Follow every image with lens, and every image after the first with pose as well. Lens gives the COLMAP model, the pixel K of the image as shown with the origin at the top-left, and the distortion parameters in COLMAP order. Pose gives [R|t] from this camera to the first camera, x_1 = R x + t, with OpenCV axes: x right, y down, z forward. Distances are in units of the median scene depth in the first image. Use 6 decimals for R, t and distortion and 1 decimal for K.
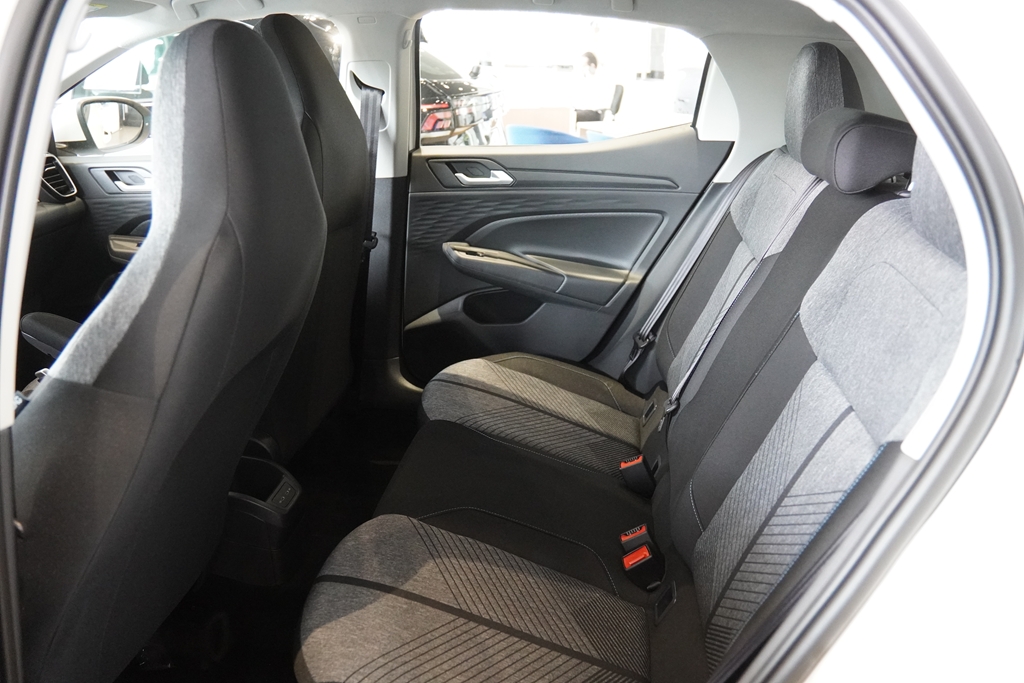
lens RADIAL K [[812.9, 0, 512.0], [0, 812.9, 341.5], [0, 0, 1]] dist [-0.077374, 0.001364]
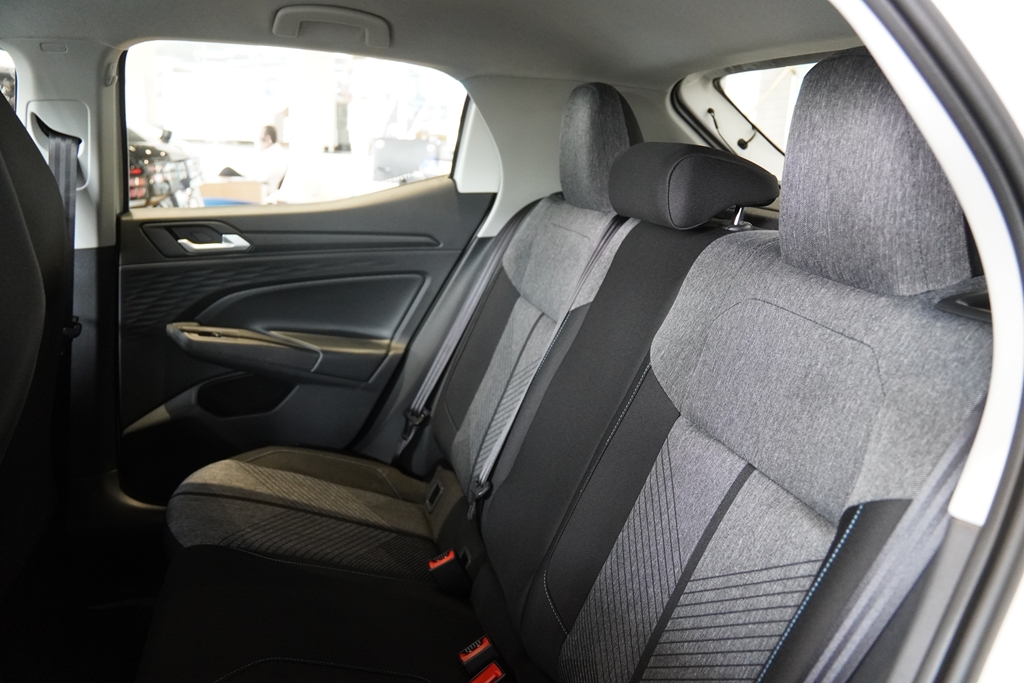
lens RADIAL K [[817.3, 0, 512.0], [0, 817.3, 341.5], [0, 0, 1]] dist [-0.120357, 0.127009]
pose [[0.928292, -0.078238, 0.363527, -0.061026], [0.110795, 0.991407, -0.069553, -0.009225], [-0.354961, 0.104843, 0.928984, 0.128137]]
